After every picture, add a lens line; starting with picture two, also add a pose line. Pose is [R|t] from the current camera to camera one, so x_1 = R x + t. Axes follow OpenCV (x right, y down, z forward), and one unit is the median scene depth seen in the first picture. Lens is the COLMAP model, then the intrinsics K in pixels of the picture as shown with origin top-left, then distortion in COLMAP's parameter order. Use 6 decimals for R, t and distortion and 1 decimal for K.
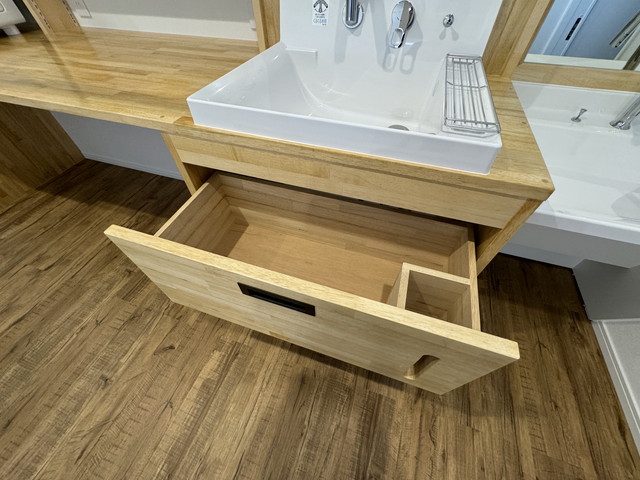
lens RADIAL K [[254.5, 0, 320.0], [0, 254.5, 240.0], [0, 0, 1]] dist [-0.000256, -0.000106]
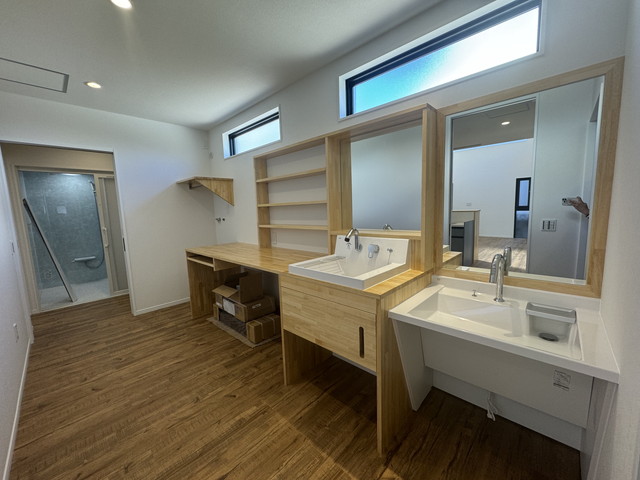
lens RADIAL K [[254.5, 0, 320.0], [0, 254.5, 240.0], [0, 0, 1]] dist [-0.000256, -0.000106]
pose [[0.903274, 0.026542, -0.428243, 0.653110], [-0.307314, 0.736536, -0.602554, 0.558991], [0.299423, 0.675877, 0.673451, -0.683613]]
